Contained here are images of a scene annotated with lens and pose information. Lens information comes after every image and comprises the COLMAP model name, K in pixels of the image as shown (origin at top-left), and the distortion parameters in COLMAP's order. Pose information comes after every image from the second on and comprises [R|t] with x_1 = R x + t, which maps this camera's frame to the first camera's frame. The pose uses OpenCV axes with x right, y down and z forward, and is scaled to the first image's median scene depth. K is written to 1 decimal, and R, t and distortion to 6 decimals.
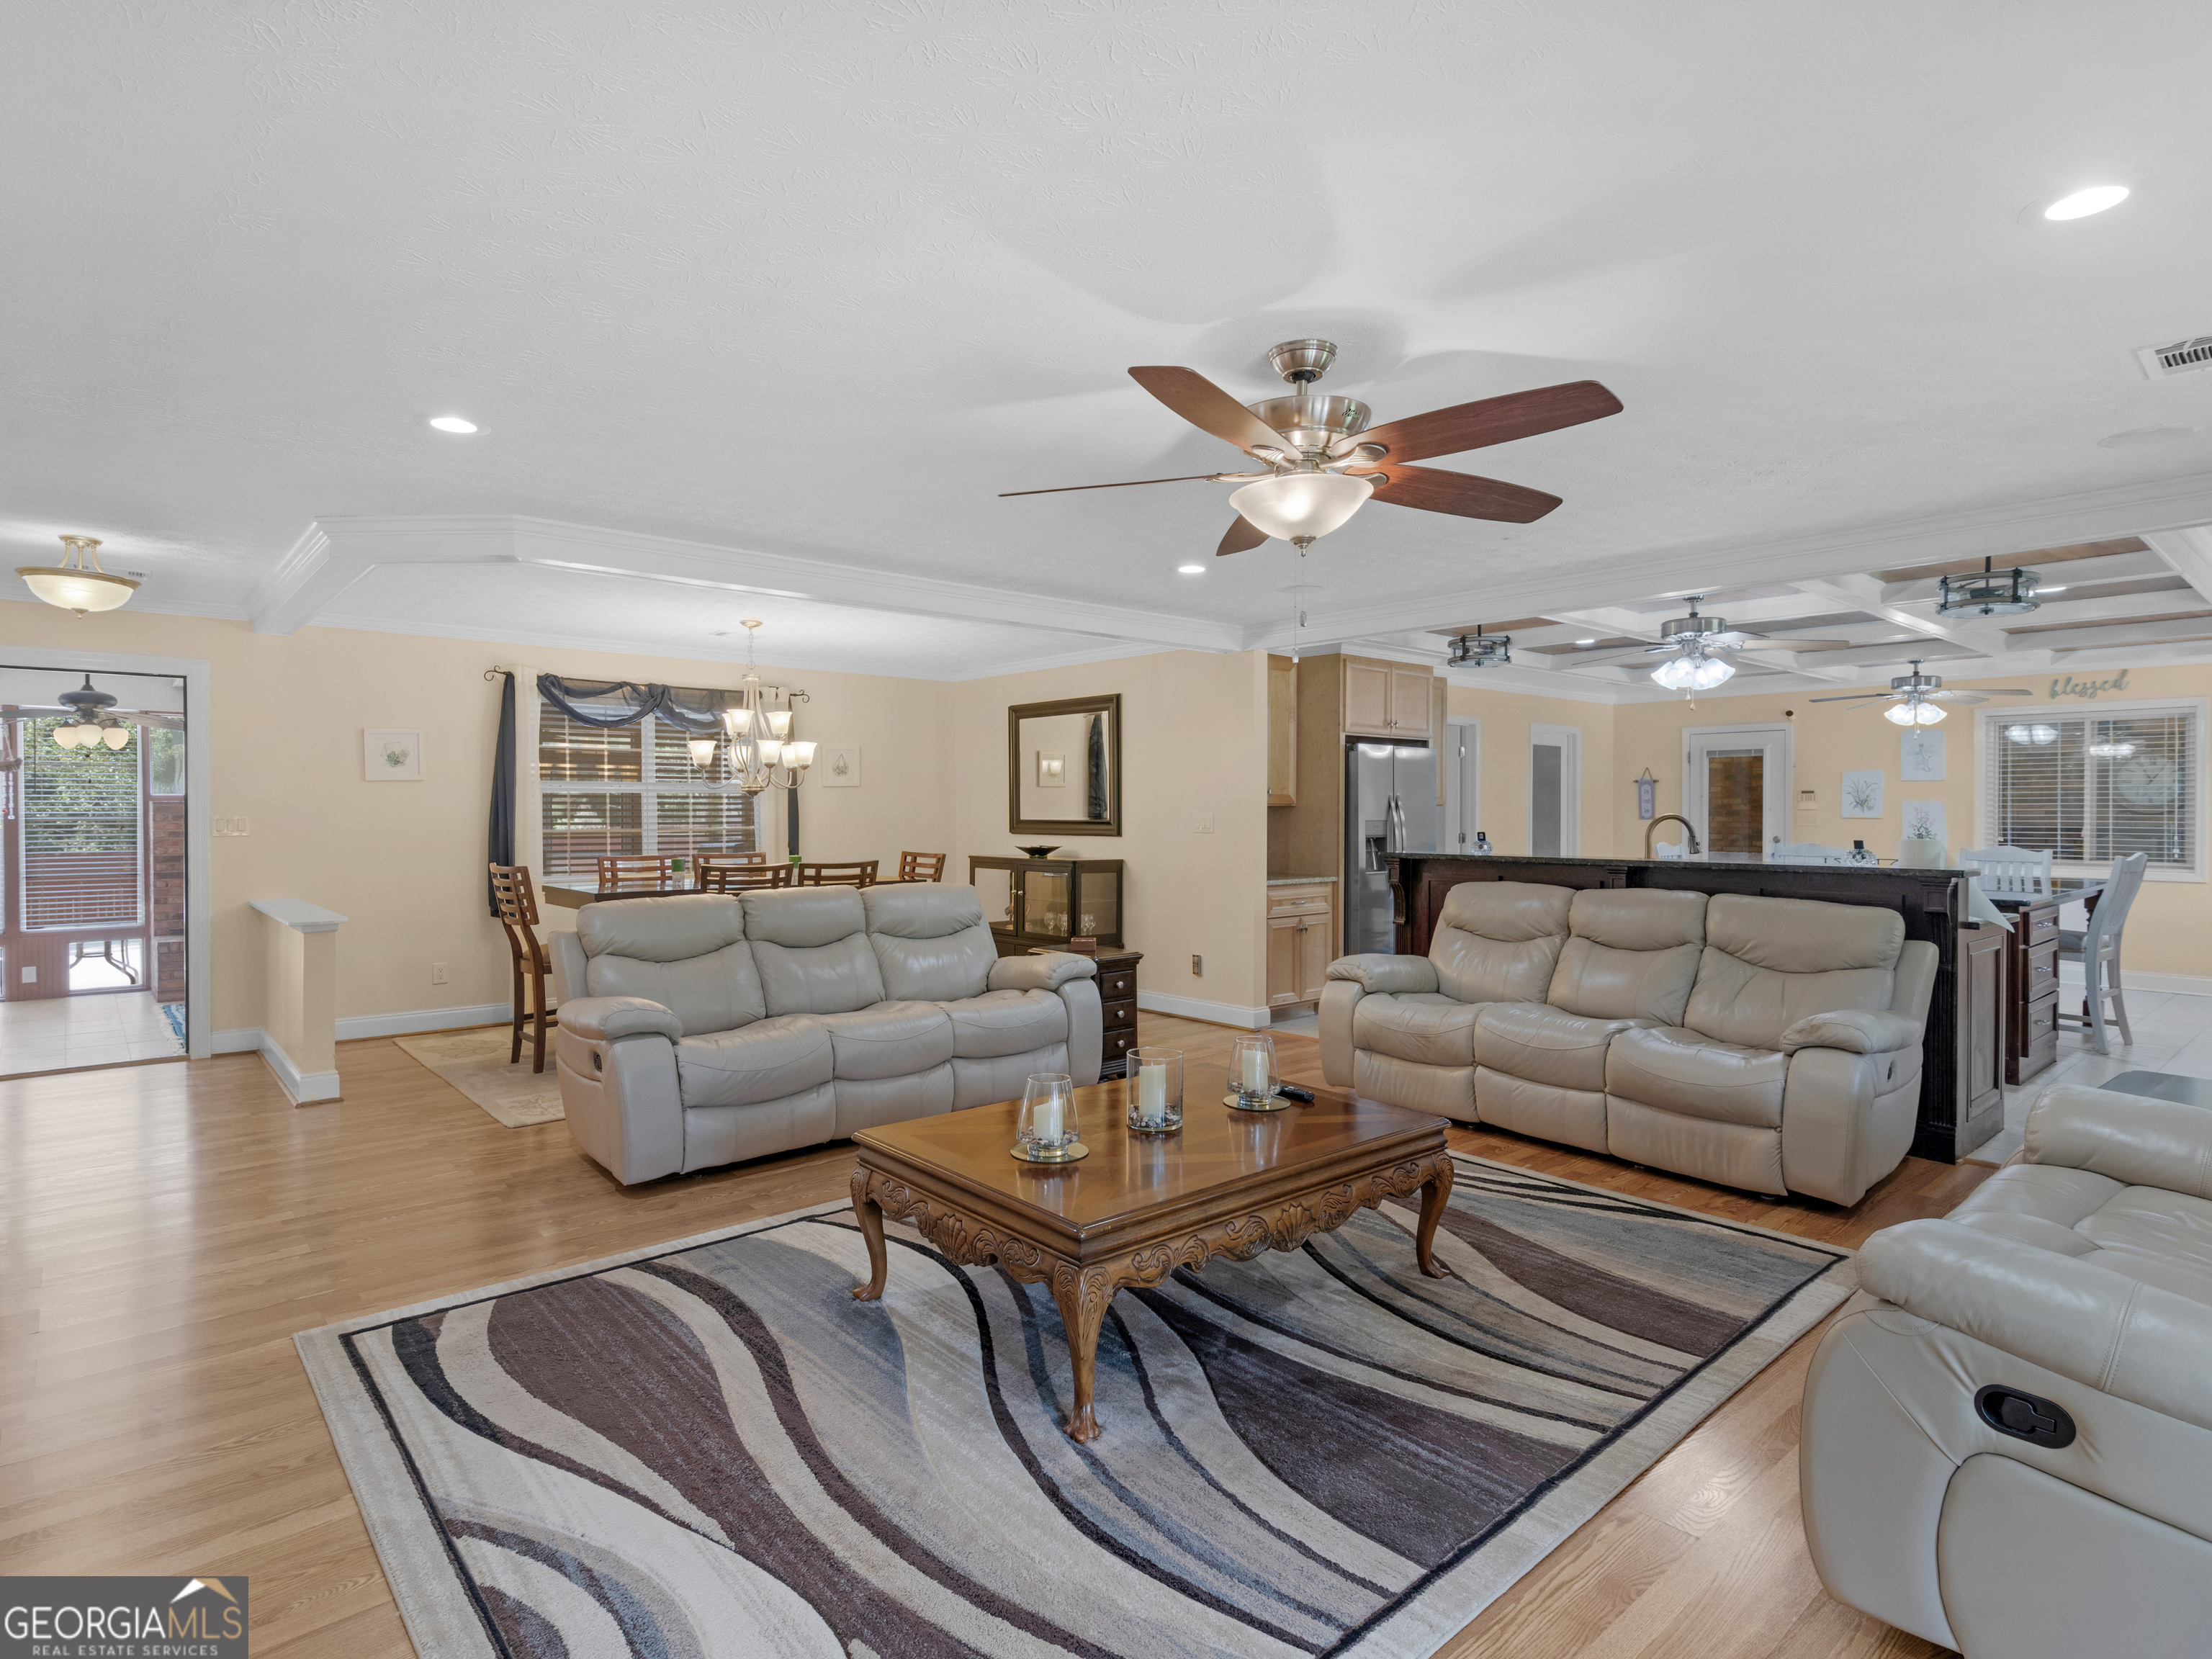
lens RADIAL K [[1142.3, 0, 1087.5], [0, 1142.3, 822.4], [0, 0, 1]] dist [0.001082, 0.000753]
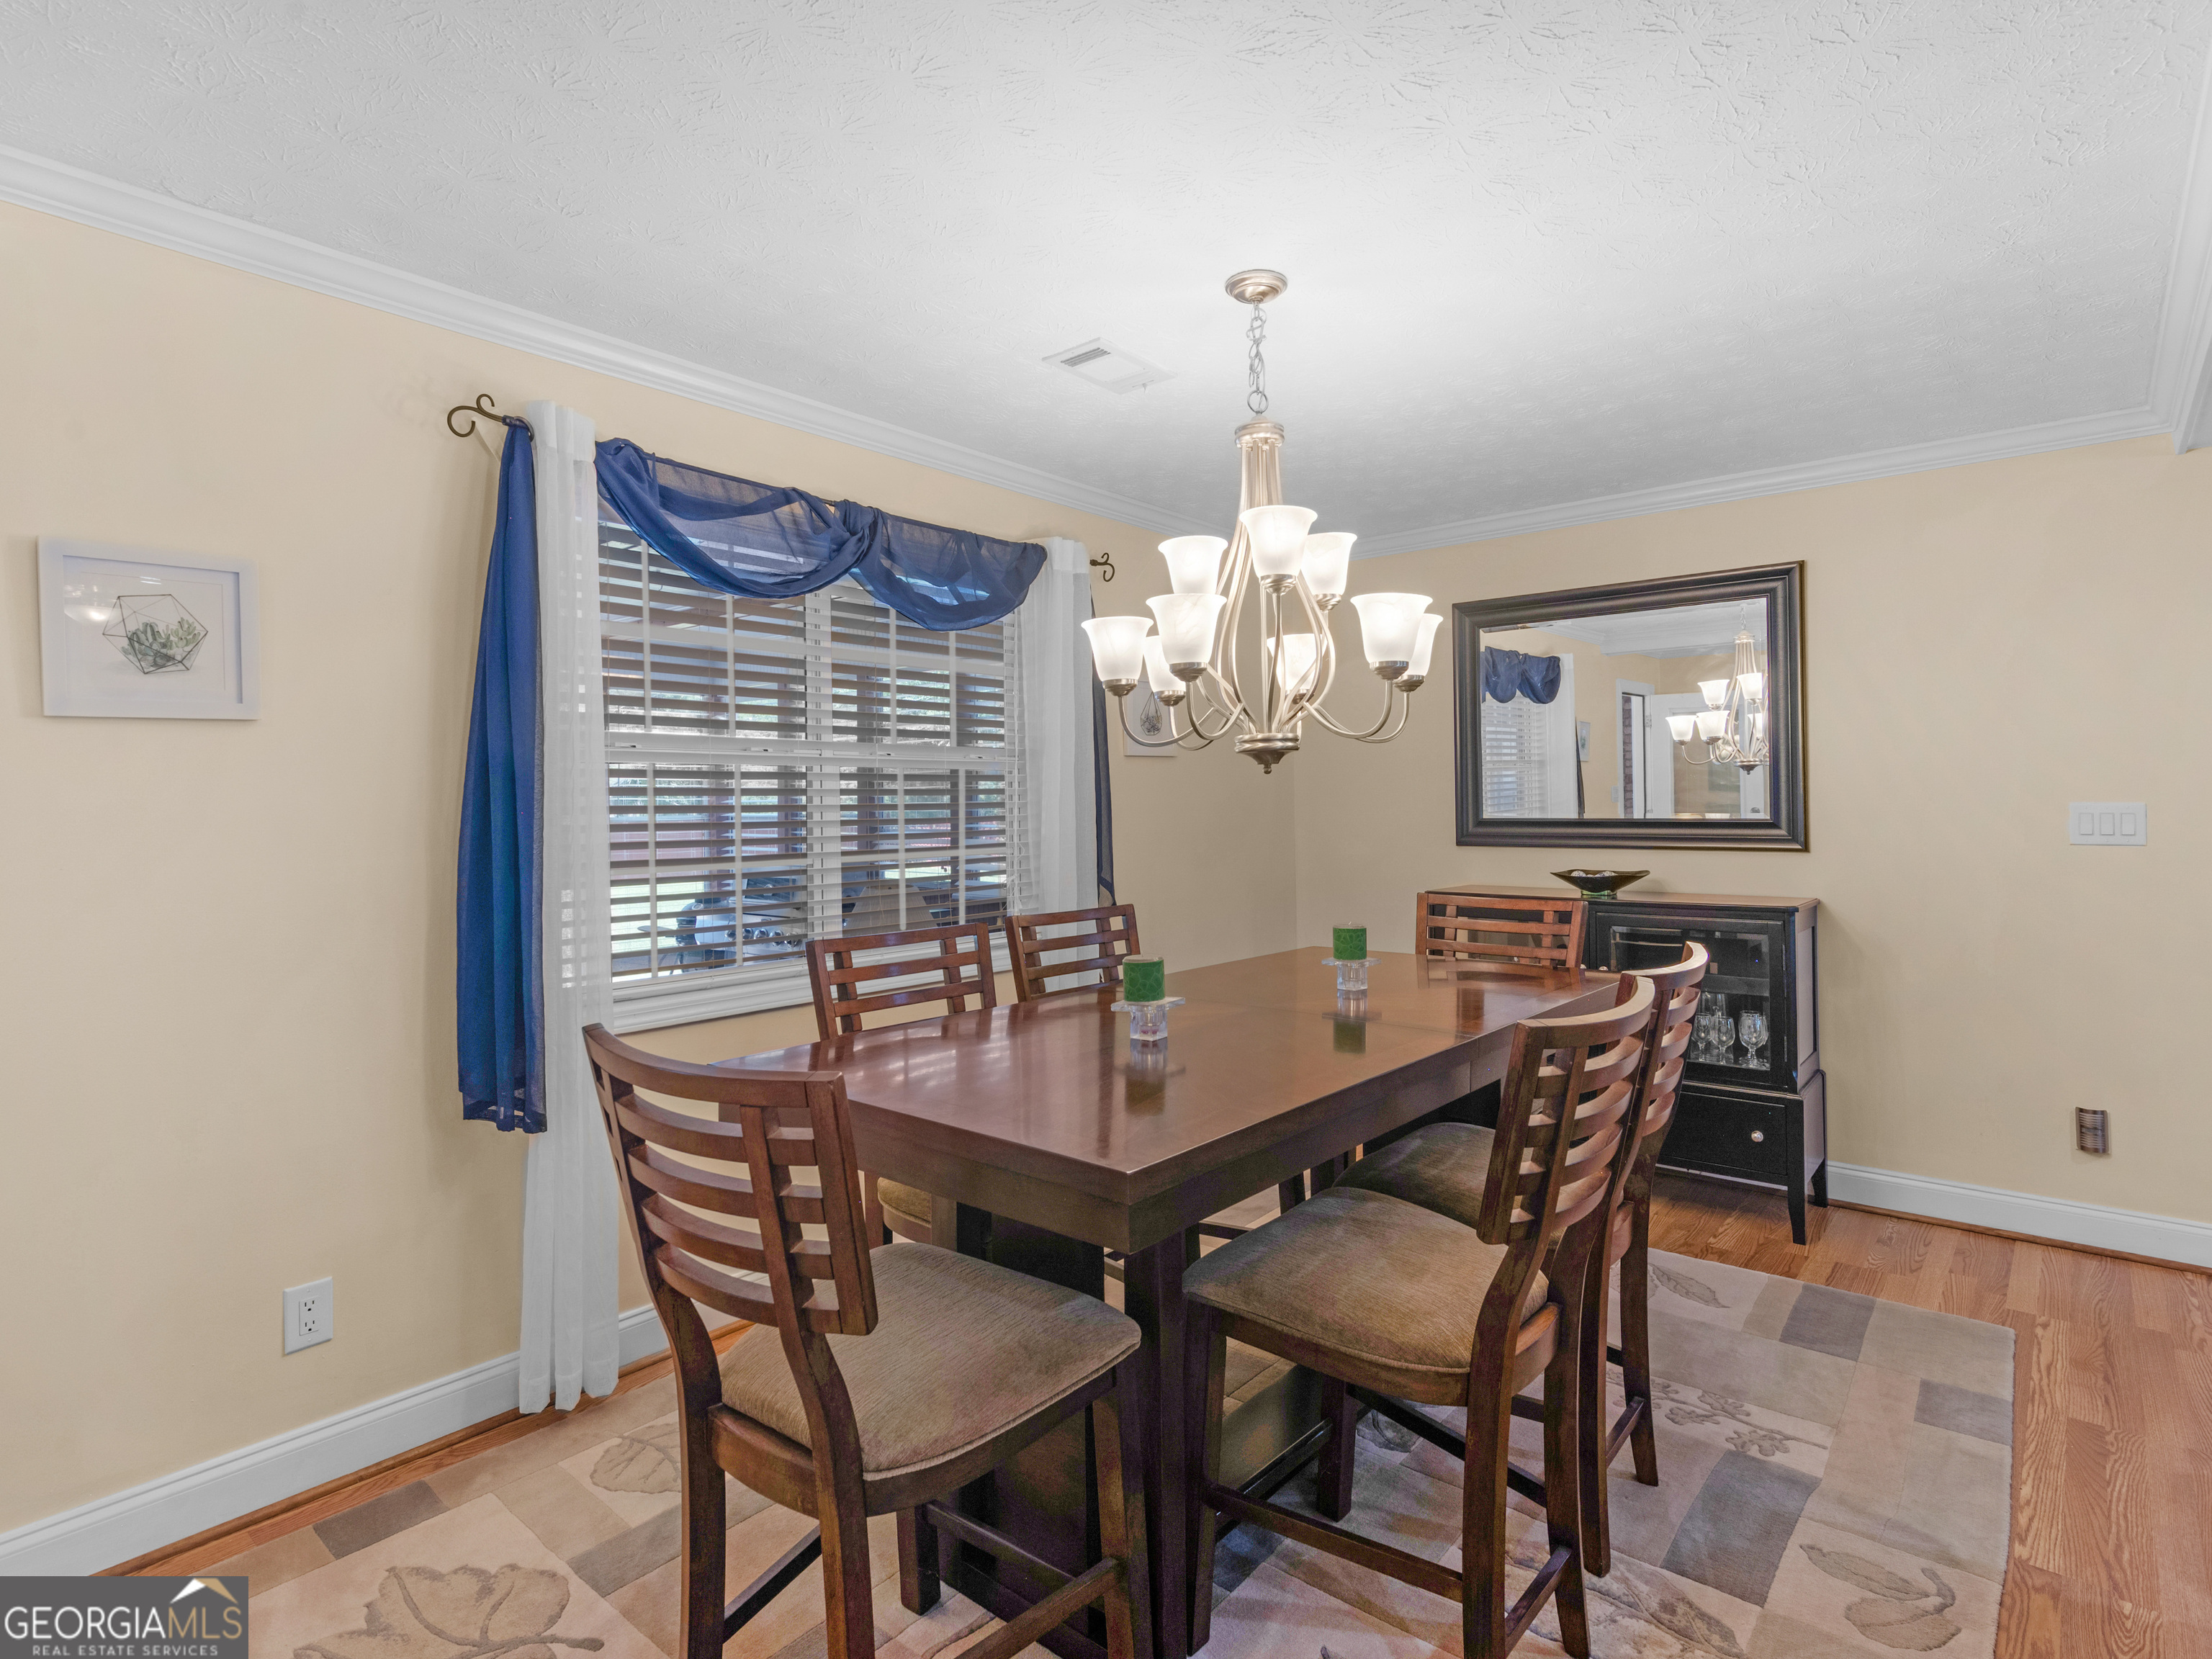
lens RADIAL K [[1142.3, 0, 1114.0], [0, 1142.3, 797.0], [0, 0, 1]] dist [0.001082, 0.000753]
pose [[0.989045, -0.009371, 0.147317, -0.333966], [0.012259, 0.999750, -0.018711, -0.005431], [-0.147105, 0.020312, 0.988912, 0.554288]]
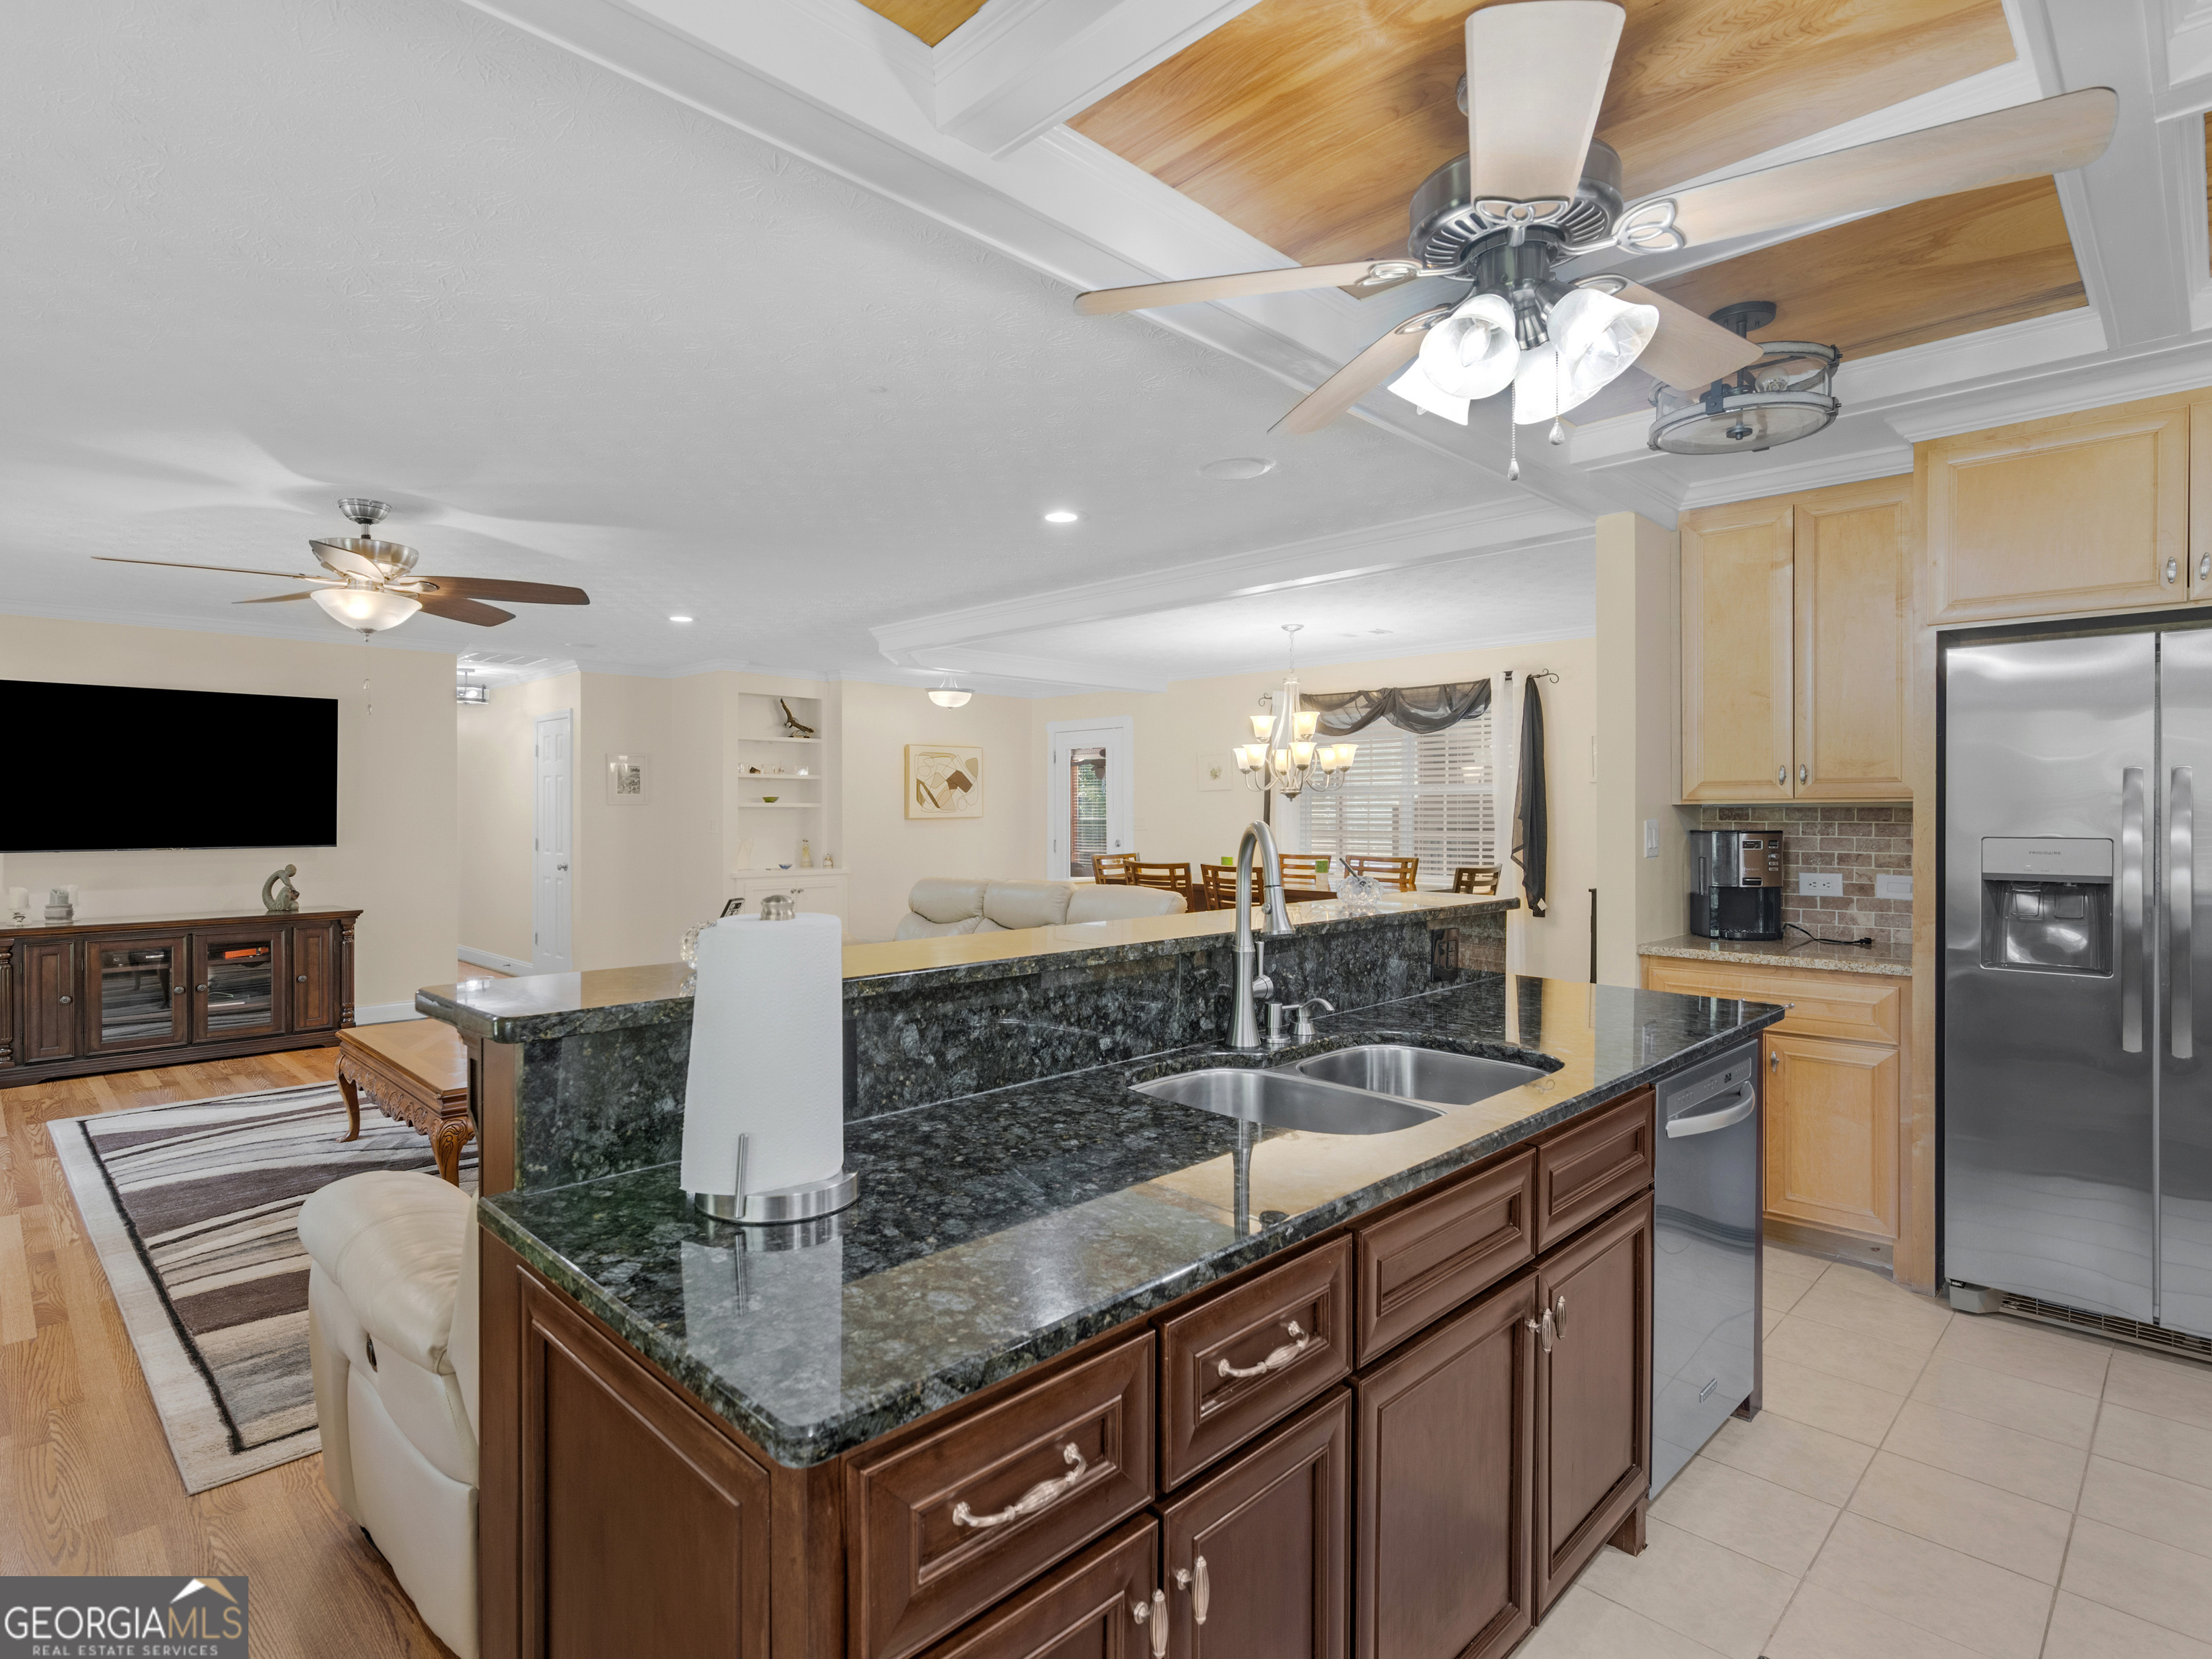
lens RADIAL K [[1142.3, 0, 1054.4], [0, 1142.3, 818.6], [0, 0, 1]] dist [0.001082, 0.000753]
pose [[0.067400, 0.003827, -0.997719, 0.588628], [-0.010355, 0.999941, 0.003136, -0.005247], [0.997672, 0.010120, 0.067436, 0.612168]]
